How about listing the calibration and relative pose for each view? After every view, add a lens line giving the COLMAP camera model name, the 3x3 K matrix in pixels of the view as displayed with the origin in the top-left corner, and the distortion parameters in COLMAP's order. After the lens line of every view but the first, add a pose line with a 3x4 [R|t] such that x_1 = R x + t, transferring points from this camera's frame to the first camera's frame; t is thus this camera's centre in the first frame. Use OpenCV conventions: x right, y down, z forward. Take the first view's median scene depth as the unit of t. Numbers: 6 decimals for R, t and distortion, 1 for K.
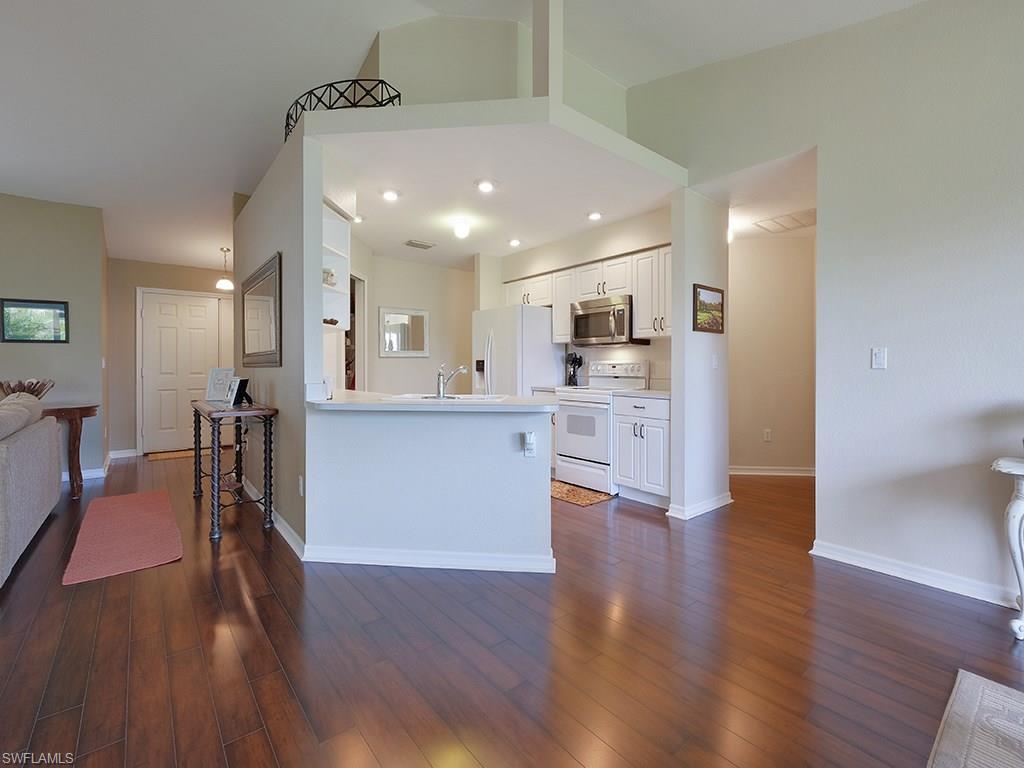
lens RADIAL K [[452.3, 0, 510.8], [0, 452.3, 367.3], [0, 0, 1]] dist [0.002992, 0.000633]
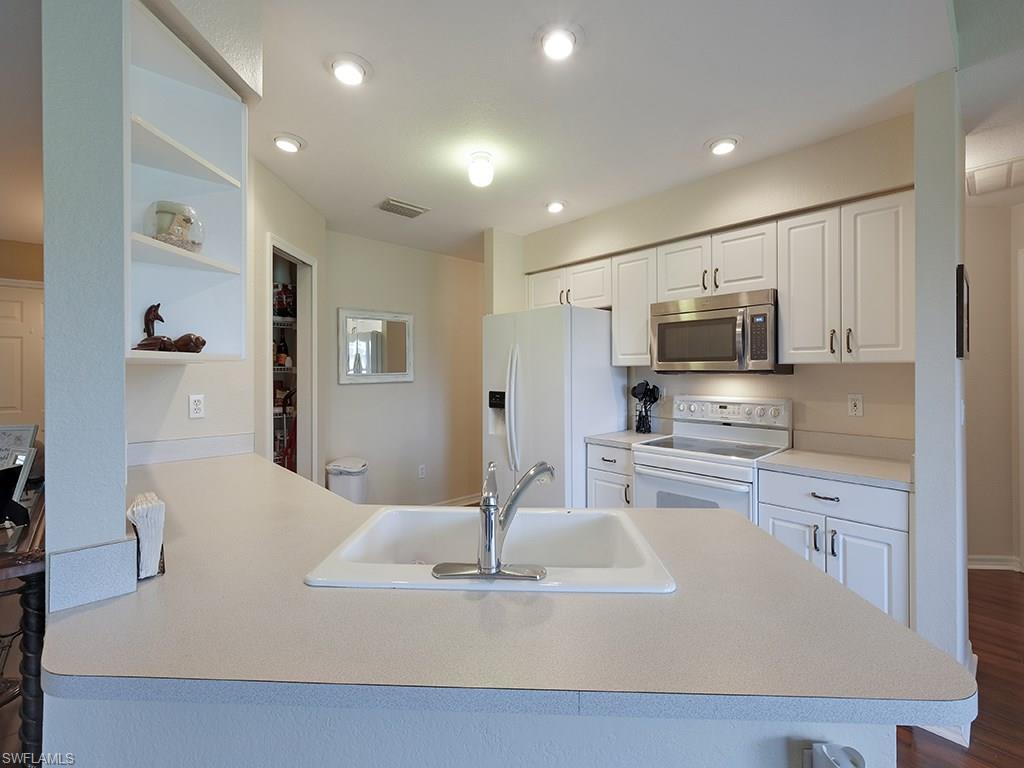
lens RADIAL K [[450.4, 0, 511.7], [0, 450.4, 363.8], [0, 0, 1]] dist [-0.007924, -0.000114]
pose [[0.998149, -0.000909, 0.060808, -0.093110], [0.001881, 0.999871, -0.015943, -0.049267], [-0.060786, 0.016028, 0.998022, 0.391988]]
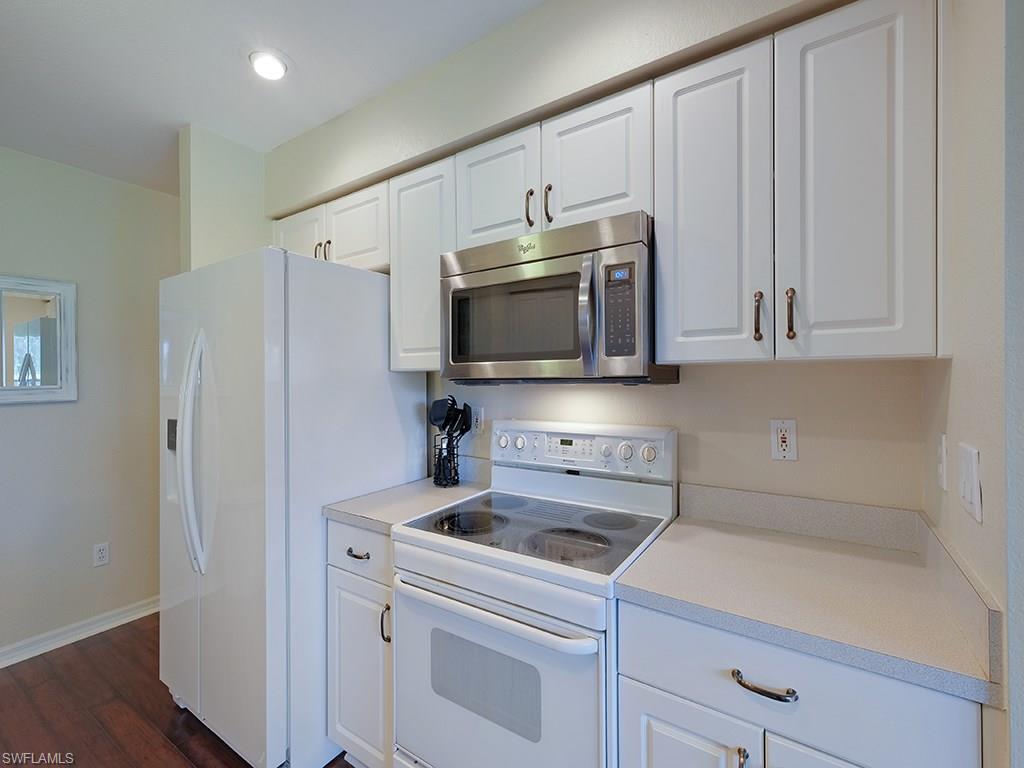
lens RADIAL K [[451.4, 0, 510.9], [0, 451.4, 370.3], [0, 0, 1]] dist [0.001197, -0.000453]
pose [[0.956068, -0.001893, 0.293139, 0.082314], [0.007806, 0.999789, -0.019002, -0.048783], [-0.293042, 0.020456, 0.955881, 0.655886]]
